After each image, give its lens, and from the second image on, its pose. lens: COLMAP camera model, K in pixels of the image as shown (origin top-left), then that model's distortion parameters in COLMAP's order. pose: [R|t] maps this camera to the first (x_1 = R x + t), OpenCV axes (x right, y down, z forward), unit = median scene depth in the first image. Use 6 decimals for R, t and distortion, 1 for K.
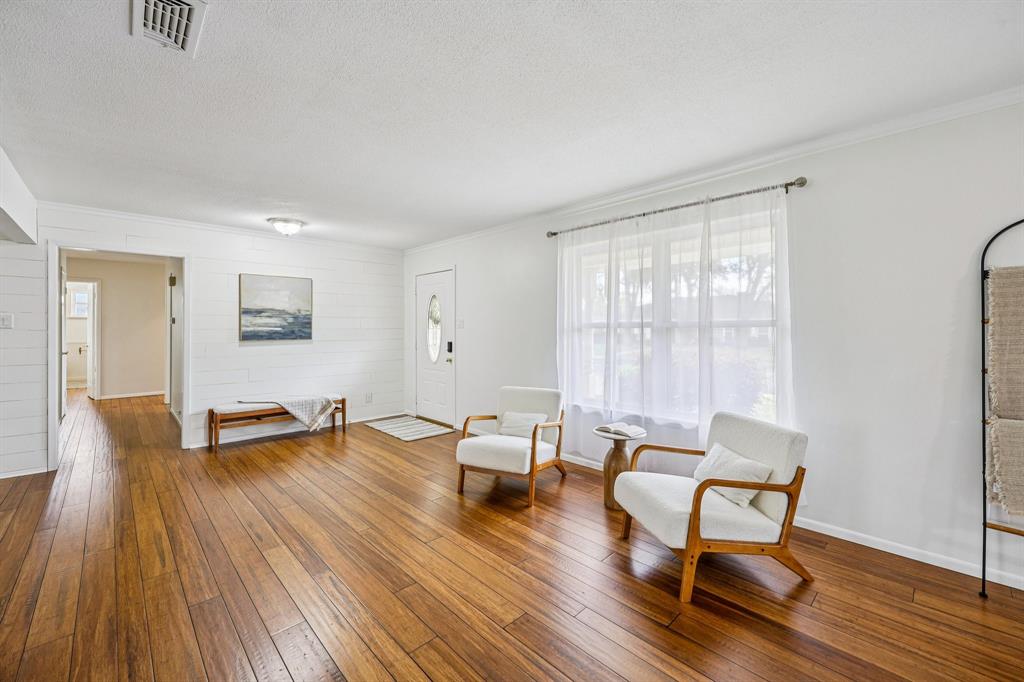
lens RADIAL K [[414.7, 0, 512.7], [0, 414.7, 326.9], [0, 0, 1]] dist [-0.000329, -0.000006]
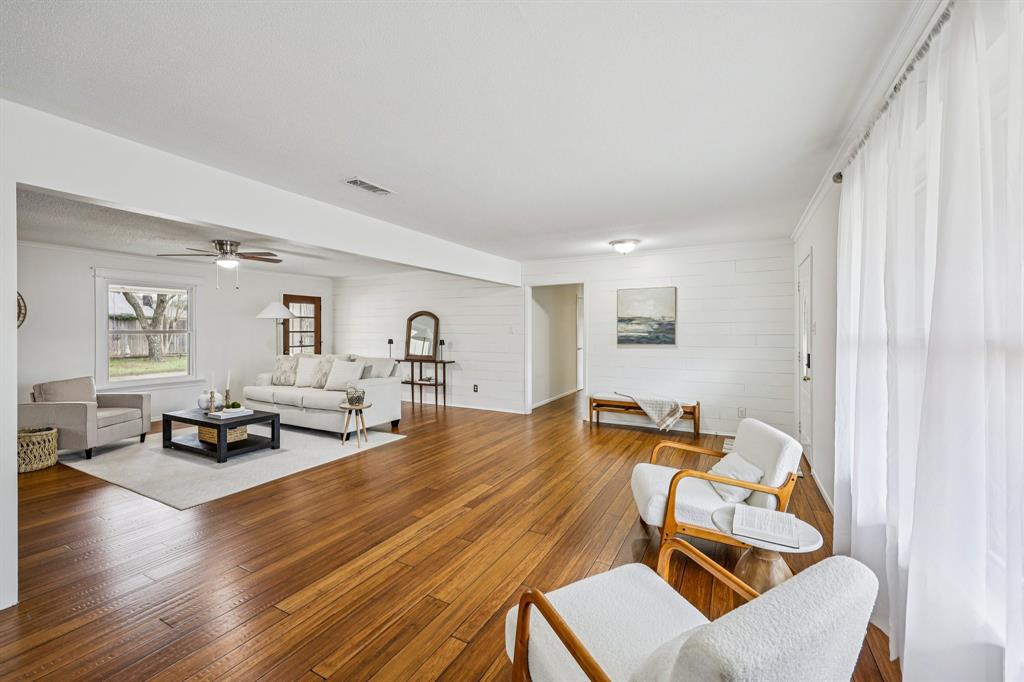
lens RADIAL K [[414.7, 0, 515.9], [0, 414.7, 328.6], [0, 0, 1]] dist [-0.000329, -0.000006]
pose [[0.307147, -0.006003, -0.951643, 0.431405], [0.000784, 0.999981, -0.006055, -0.004757], [0.951662, 0.001114, 0.307146, 0.325709]]
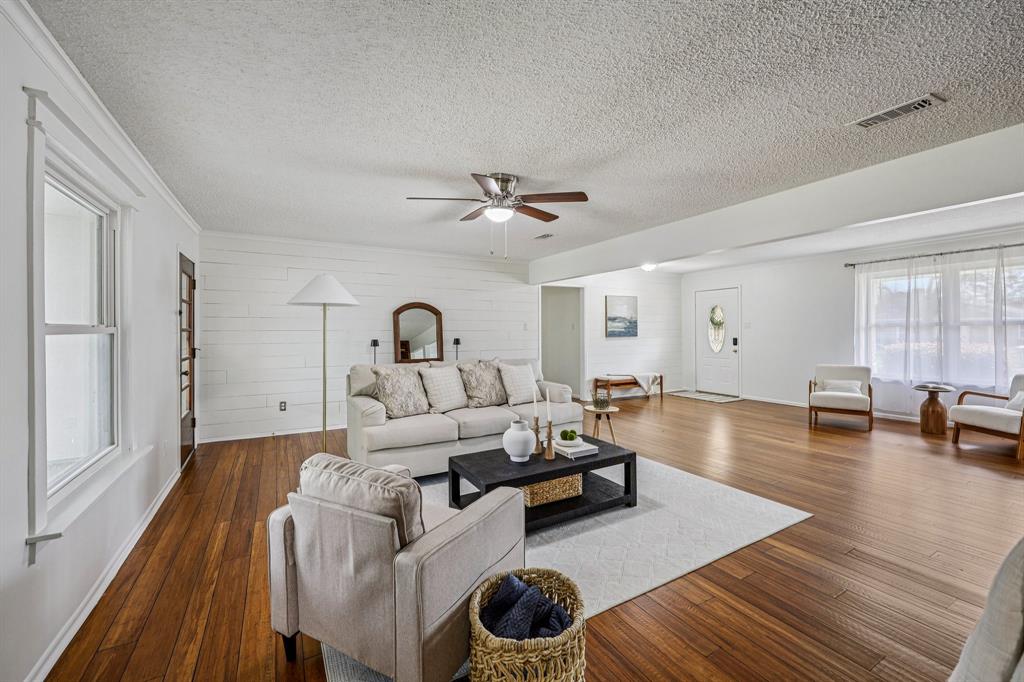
lens RADIAL K [[414.7, 0, 514.2], [0, 414.7, 332.7], [0, 0, 1]] dist [-0.000329, -0.000006]
pose [[0.968375, -0.005420, -0.249442, -0.600889], [0.007496, 0.999945, 0.007375, 0.001985], [0.249388, -0.009012, 0.968362, -0.646974]]
